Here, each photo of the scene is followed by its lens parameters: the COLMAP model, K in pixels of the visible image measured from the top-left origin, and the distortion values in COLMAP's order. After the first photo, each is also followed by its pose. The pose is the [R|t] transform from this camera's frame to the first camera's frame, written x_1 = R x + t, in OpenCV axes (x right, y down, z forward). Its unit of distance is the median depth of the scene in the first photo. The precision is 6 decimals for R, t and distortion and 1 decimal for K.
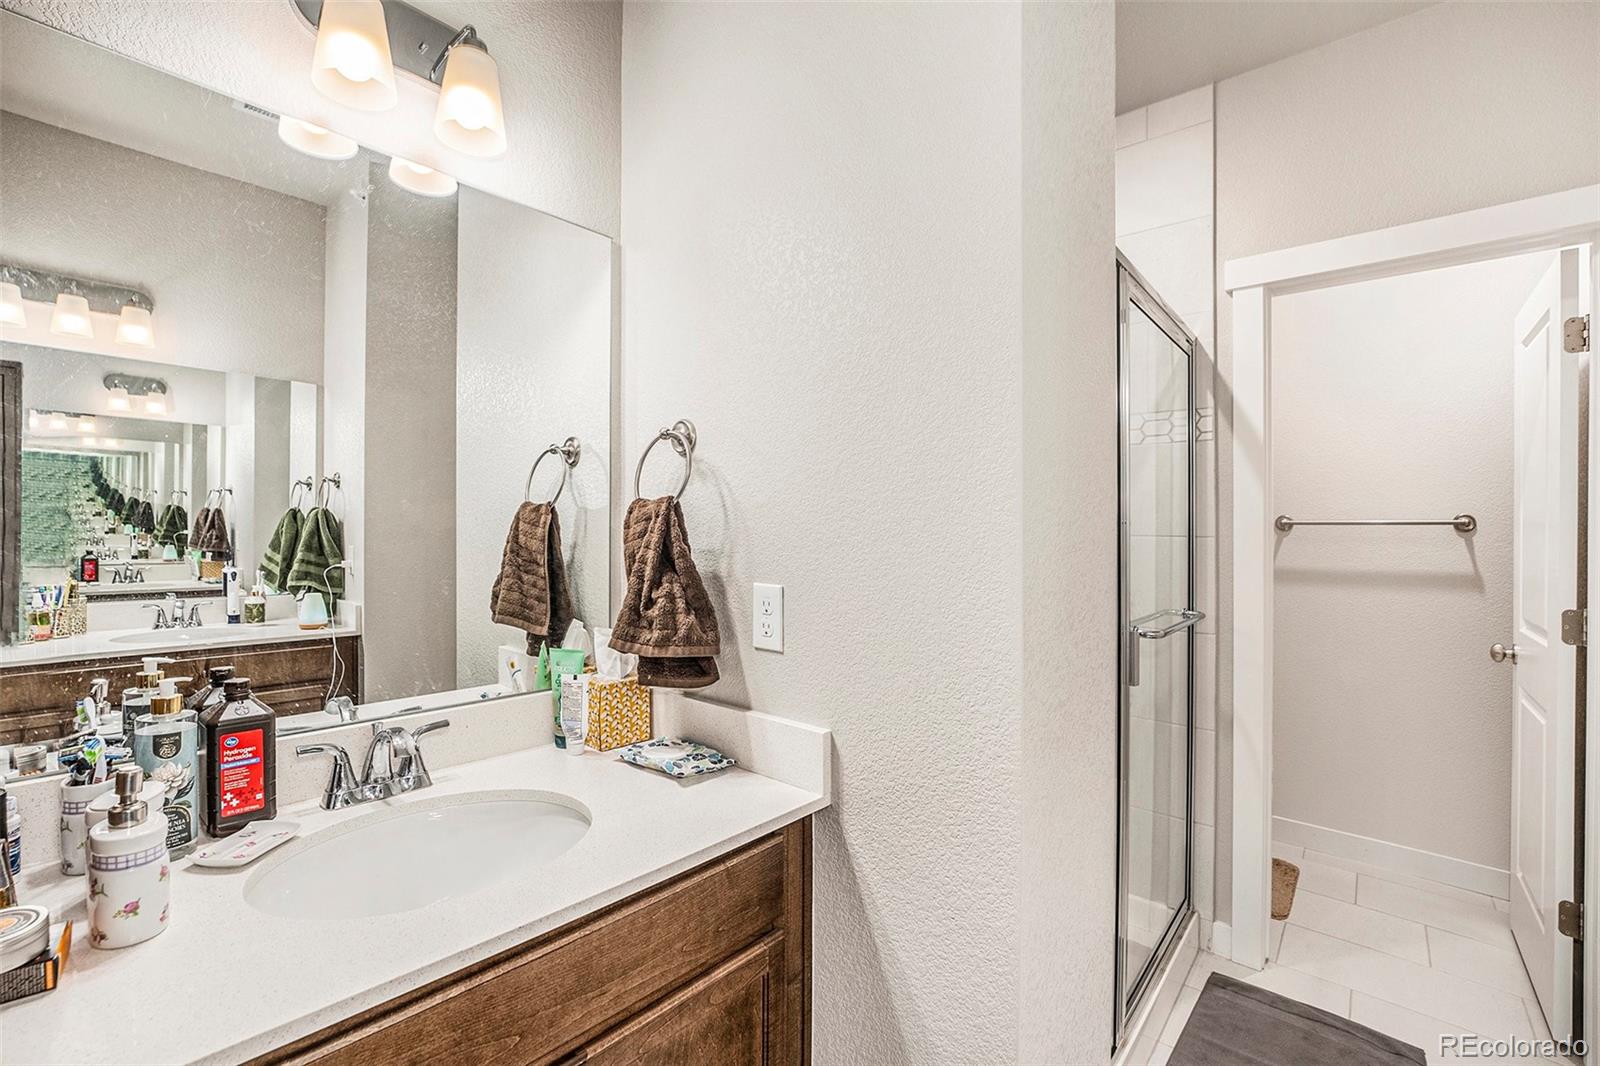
lens RADIAL K [[658.5, 0, 800.0], [0, 658.5, 533.0], [0, 0, 1]] dist [-0.008909, -0.000299]
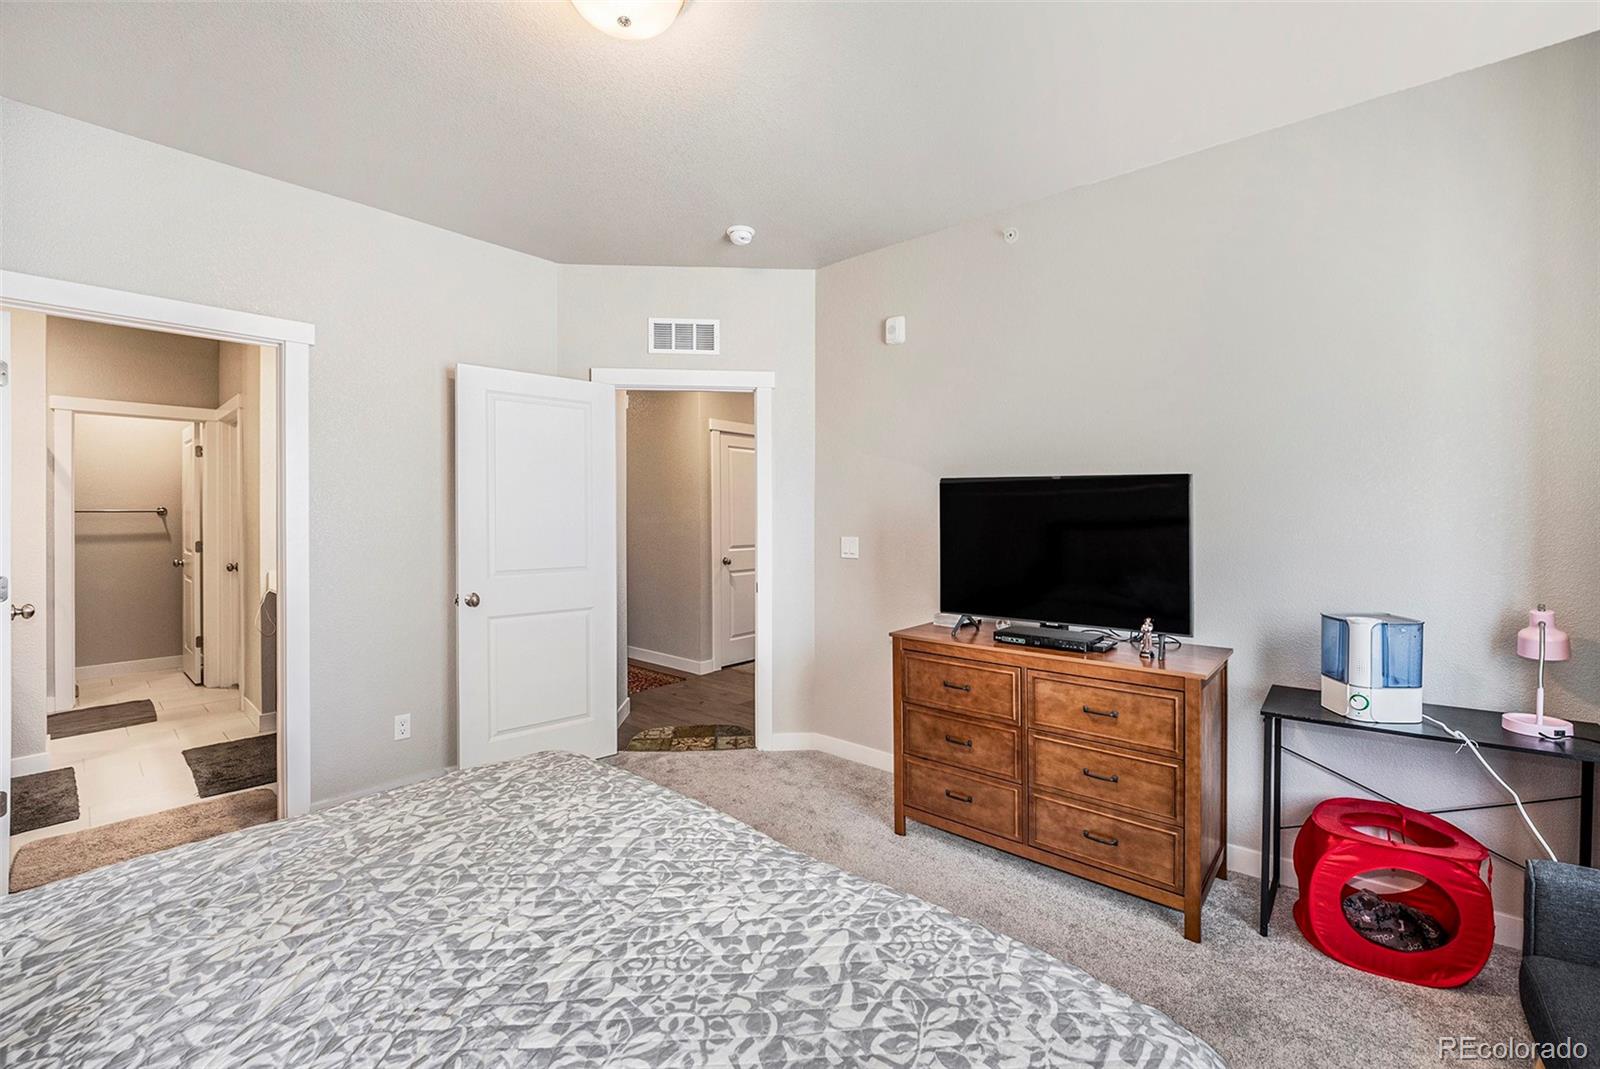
lens RADIAL K [[658.5, 0, 800.0], [0, 658.5, 534.5], [0, 0, 1]] dist [-0.008909, -0.000299]
pose [[-0.003464, -0.013268, 0.999906, -1.680593], [-0.007904, 0.999881, 0.013241, 0.023267], [-0.999963, -0.007857, -0.003568, -1.614322]]
